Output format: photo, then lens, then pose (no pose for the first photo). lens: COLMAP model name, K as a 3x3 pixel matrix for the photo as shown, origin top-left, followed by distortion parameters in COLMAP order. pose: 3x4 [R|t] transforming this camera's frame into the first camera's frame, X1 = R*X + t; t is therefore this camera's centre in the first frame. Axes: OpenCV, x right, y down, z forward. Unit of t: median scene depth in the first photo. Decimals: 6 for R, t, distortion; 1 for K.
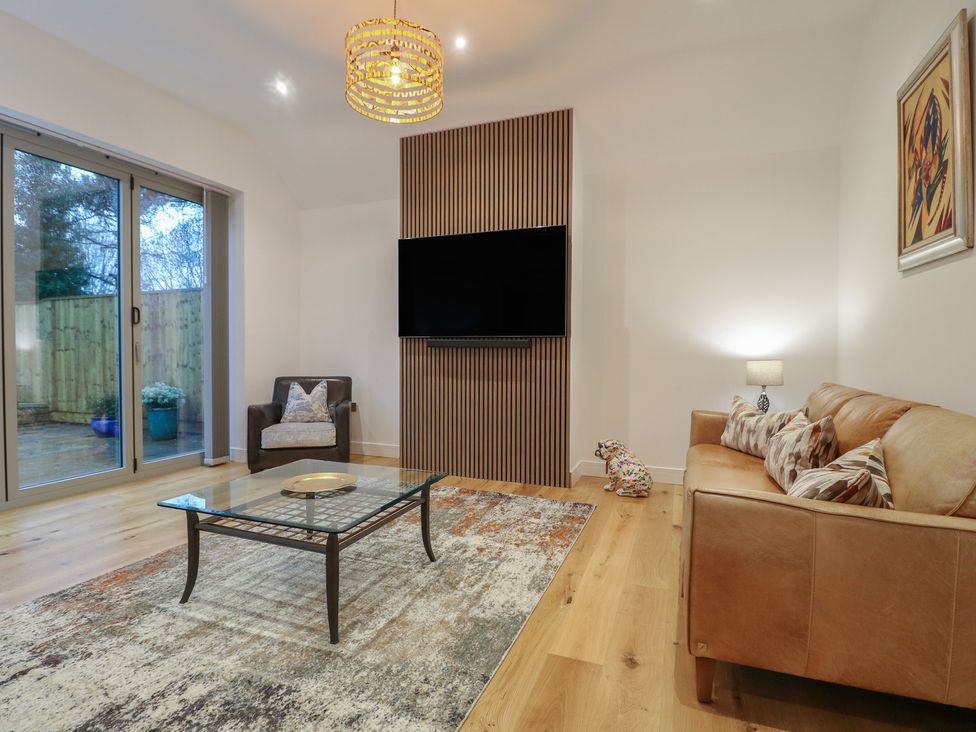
lens RADIAL K [[504.3, 0, 486.3], [0, 504.3, 362.4], [0, 0, 1]] dist [0.001260, -0.015326]
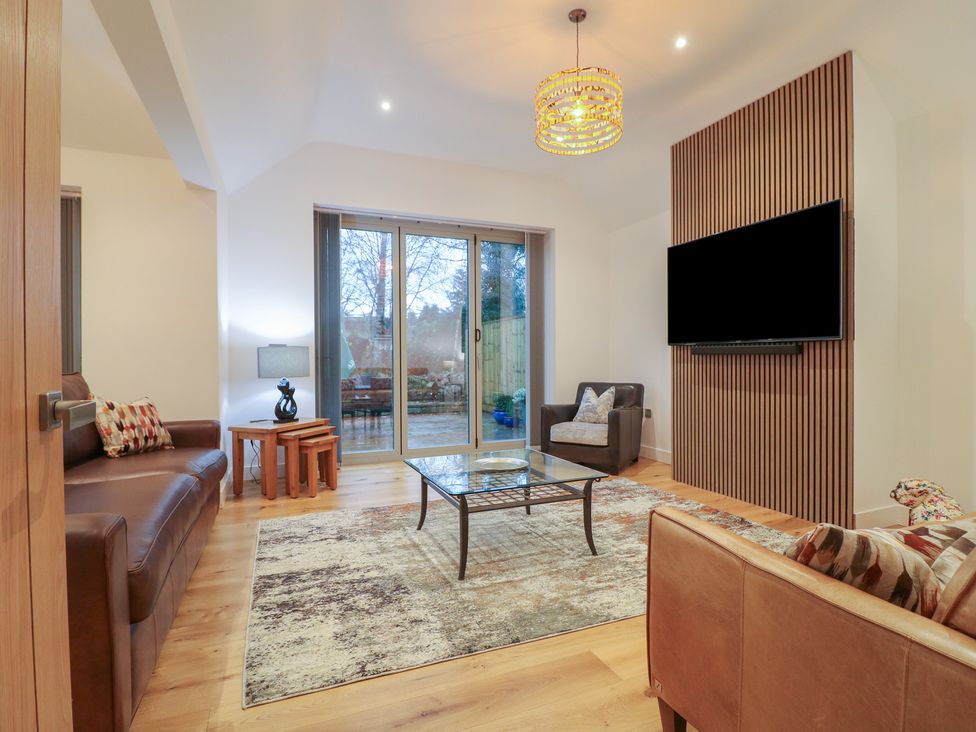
lens RADIAL K [[504.3, 0, 486.3], [0, 504.3, 362.4], [0, 0, 1]] dist [0.001260, -0.015326]
pose [[0.695039, -0.002450, -0.718968, 0.422438], [-0.008515, 0.999896, -0.011638, -0.001601], [0.718922, 0.014211, 0.694946, 0.067810]]
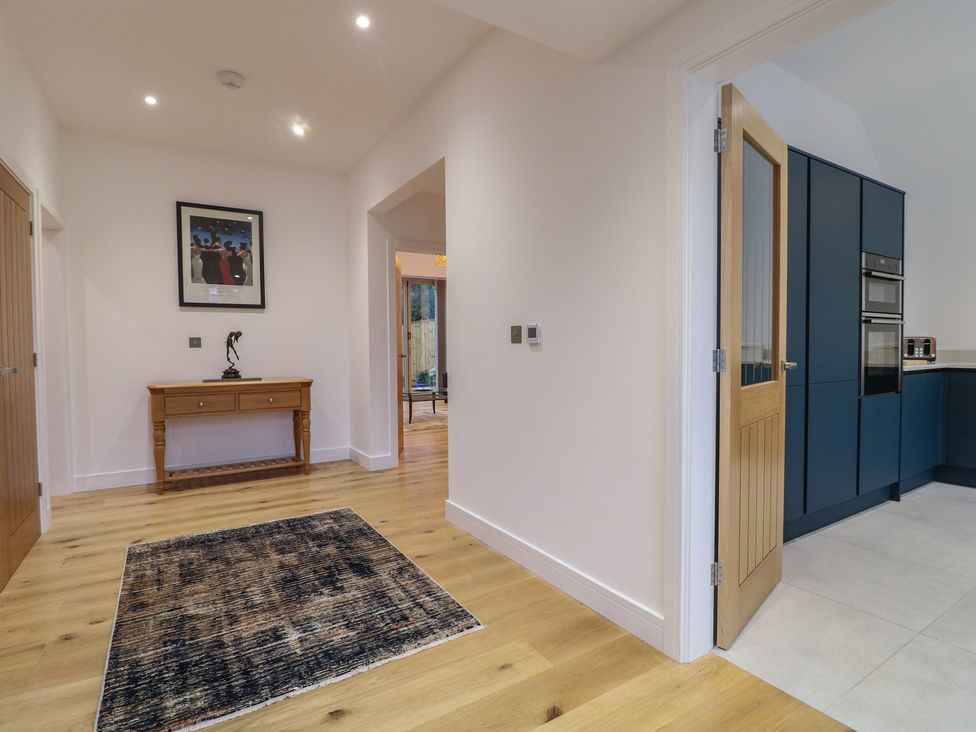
lens RADIAL K [[504.3, 0, 486.3], [0, 504.3, 362.4], [0, 0, 1]] dist [0.001260, -0.015326]
pose [[0.800940, 0.009191, -0.598674, 1.519431], [-0.004076, 0.999943, 0.009899, 0.020807], [0.598731, -0.005488, 0.800932, -1.076624]]
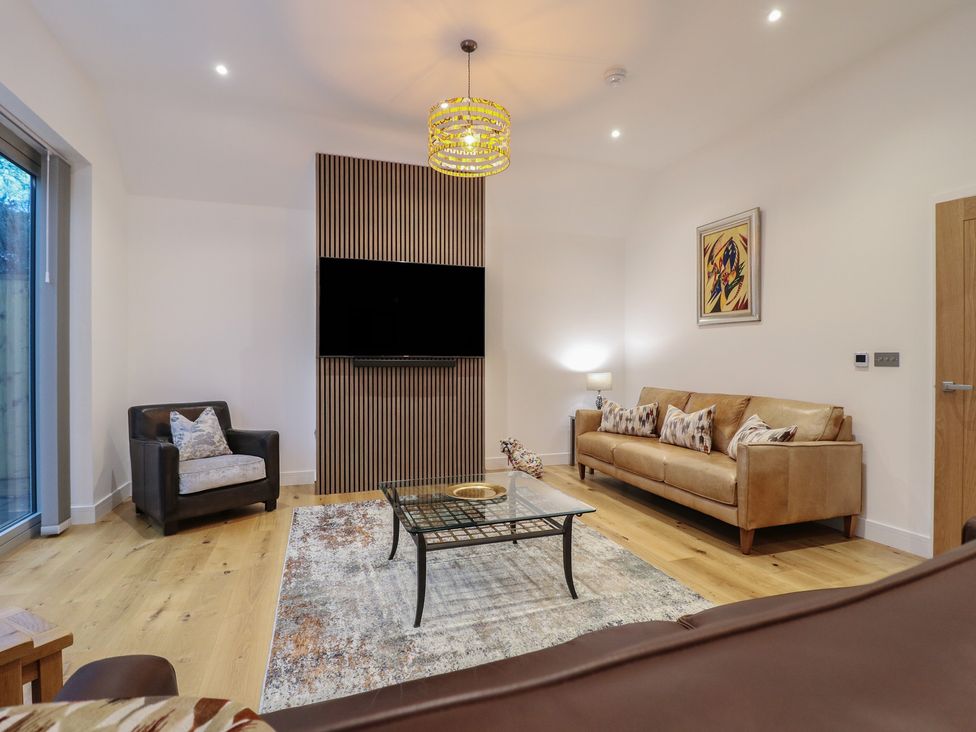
lens RADIAL K [[504.3, 0, 486.3], [0, 504.3, 362.4], [0, 0, 1]] dist [0.001260, -0.015326]
pose [[0.762615, -0.008050, 0.646802, -0.799432], [0.019686, 0.999748, -0.010768, -0.033117], [-0.646553, 0.020945, 0.762582, 0.075021]]
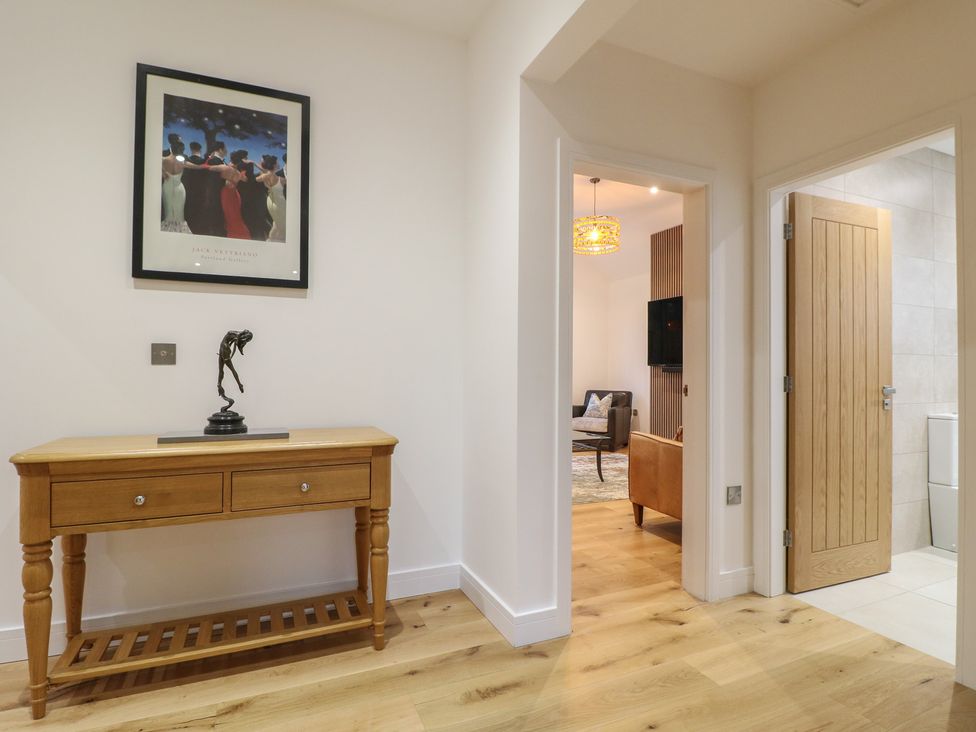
lens RADIAL K [[510.6, 0, 488.1], [0, 510.6, 361.5], [0, 0, 1]] dist [-0.000176, -0.013619]
pose [[0.708843, -0.009351, -0.705304, 0.817224], [-0.022767, 0.999088, -0.036128, 0.007152], [0.704998, 0.041667, 0.707984, -0.613248]]
